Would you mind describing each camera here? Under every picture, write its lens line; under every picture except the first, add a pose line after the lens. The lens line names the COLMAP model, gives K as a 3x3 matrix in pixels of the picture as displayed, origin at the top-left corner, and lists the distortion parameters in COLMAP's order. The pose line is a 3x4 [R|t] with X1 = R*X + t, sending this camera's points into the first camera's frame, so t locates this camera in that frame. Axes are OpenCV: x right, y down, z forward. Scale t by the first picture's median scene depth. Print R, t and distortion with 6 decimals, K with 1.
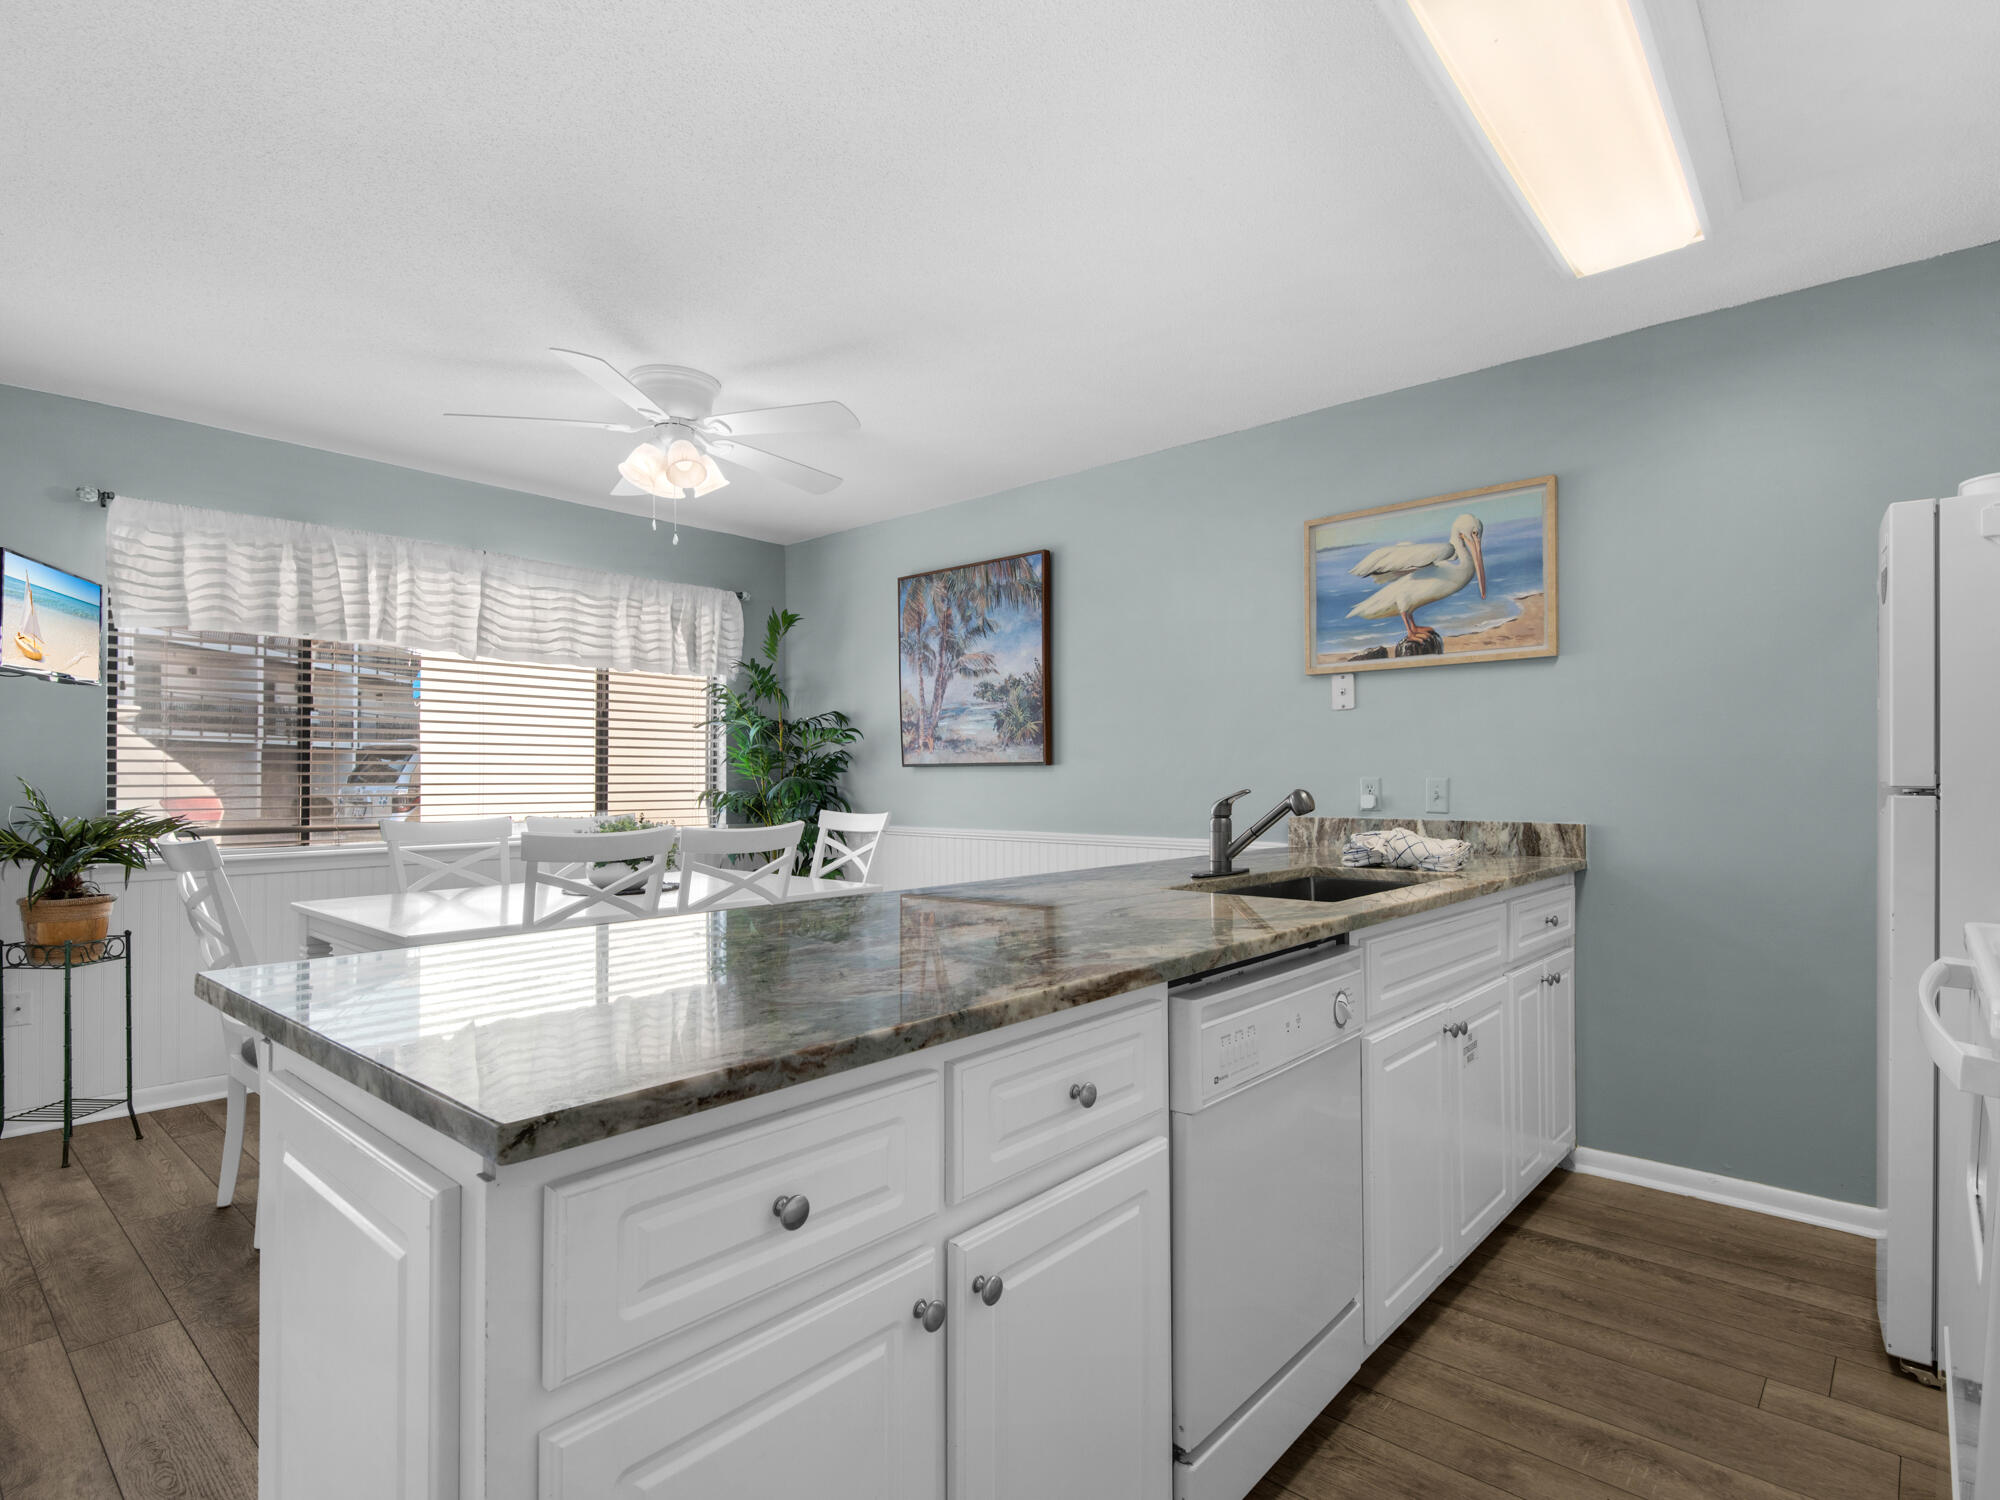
lens RADIAL K [[1013.9, 0, 980.3], [0, 1013.9, 769.6], [0, 0, 1]] dist [0.033563, -0.023434]
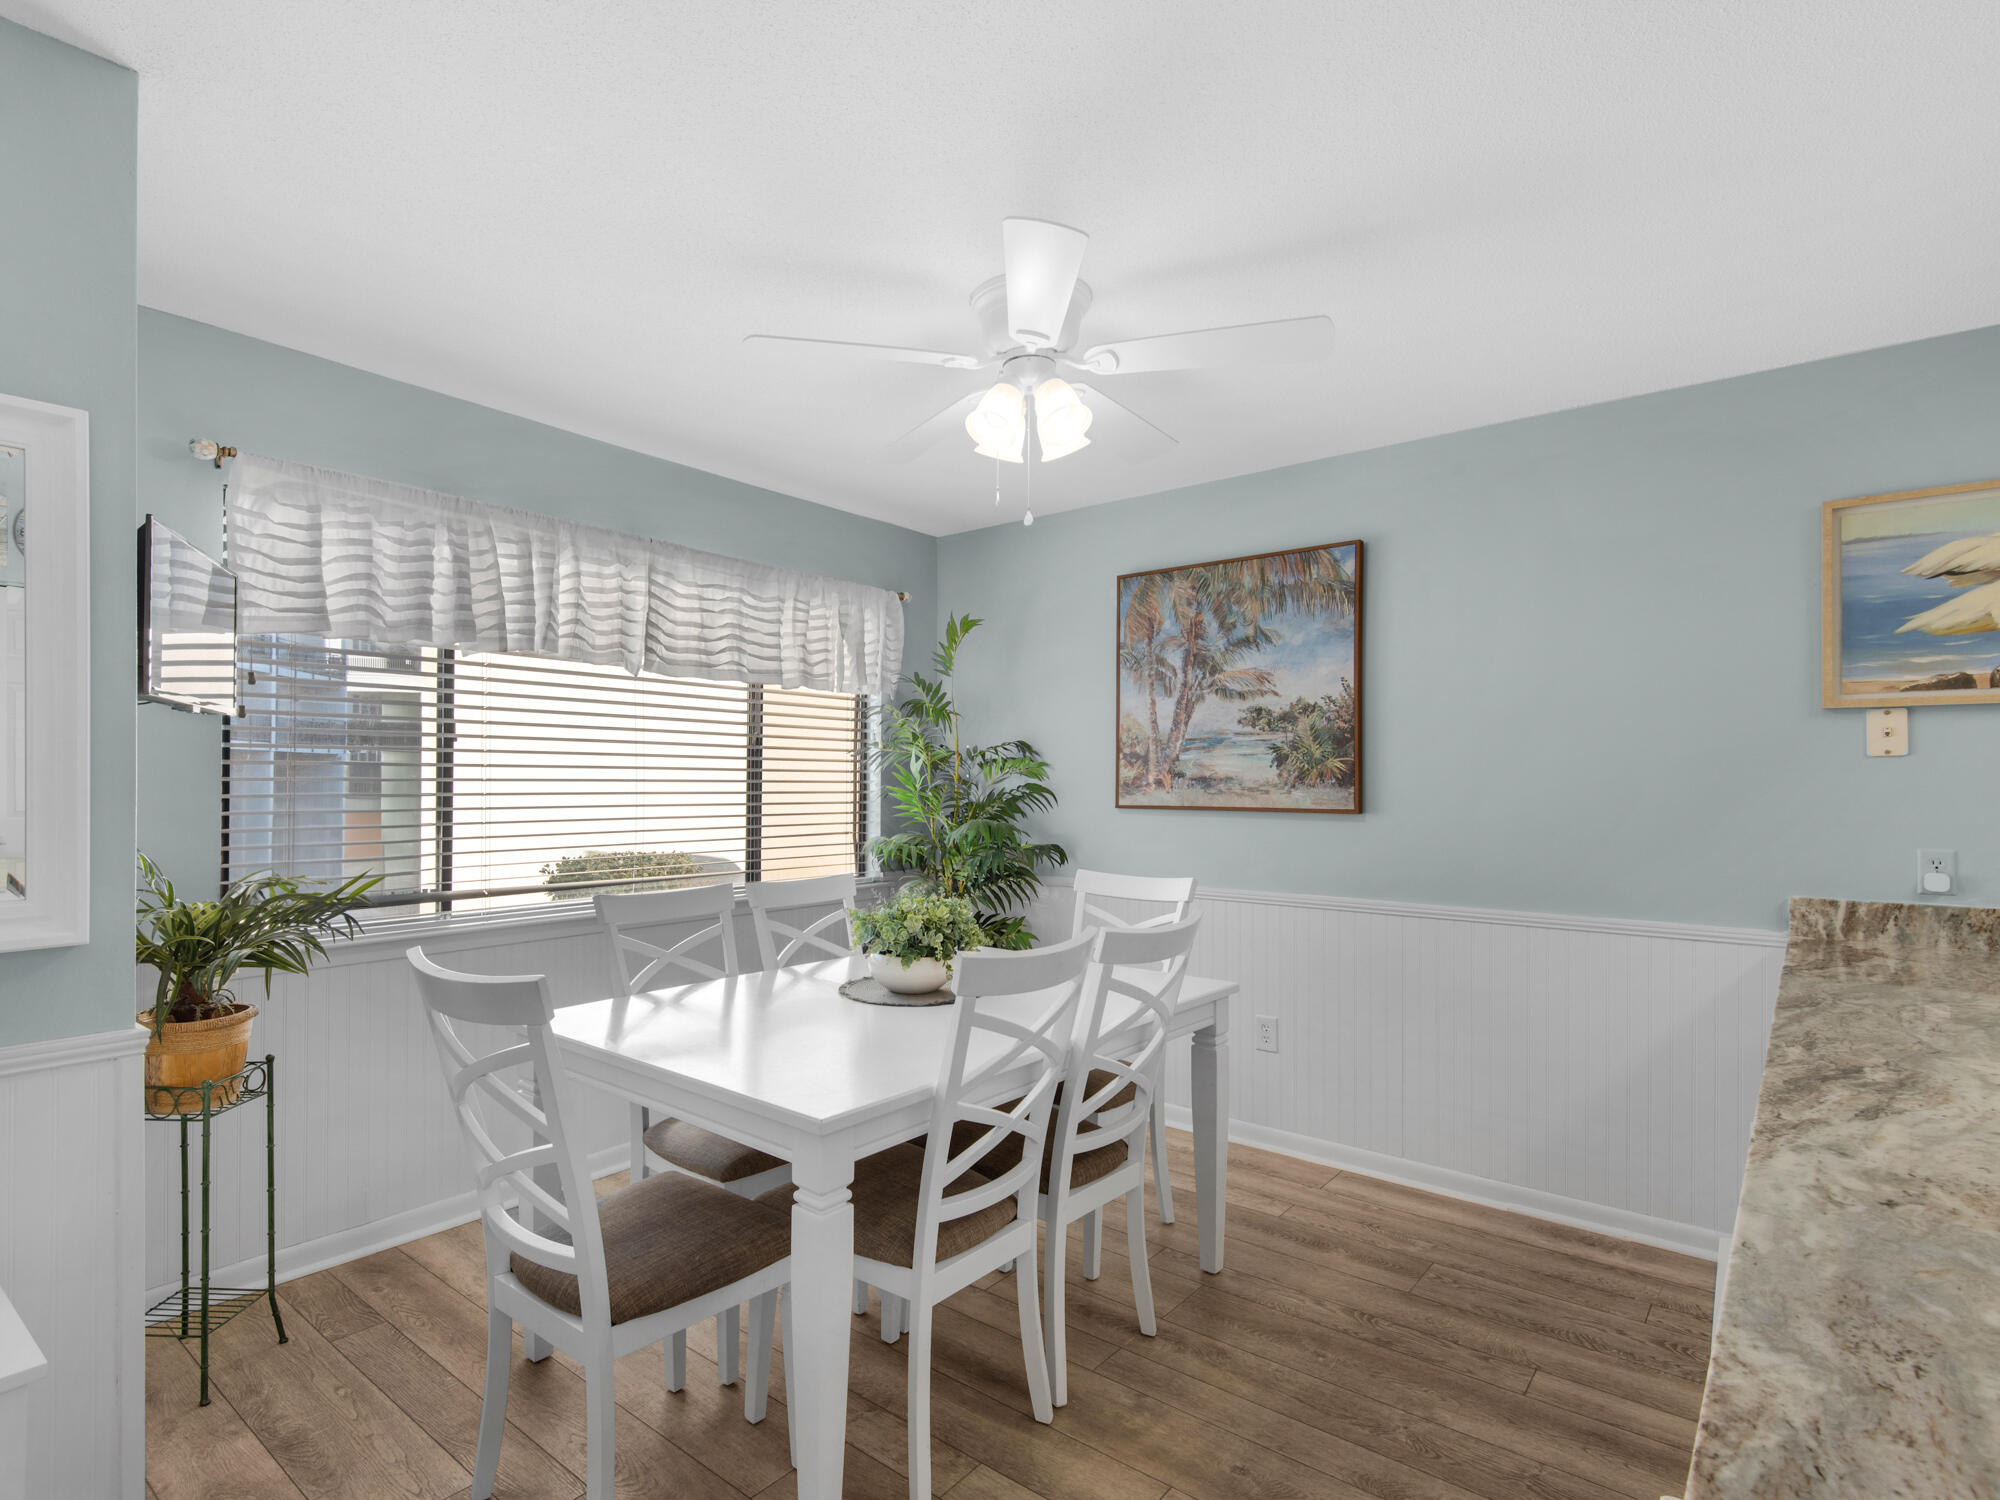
lens RADIAL K [[1027.0, 0, 906.0], [0, 1027.0, 783.1], [0, 0, 1]] dist [0.038159, -0.027719]
pose [[0.999935, 0.007052, 0.008927, -0.290624], [-0.007128, 0.999938, 0.008502, -0.032368], [-0.008866, -0.008565, 0.999924, 0.198271]]
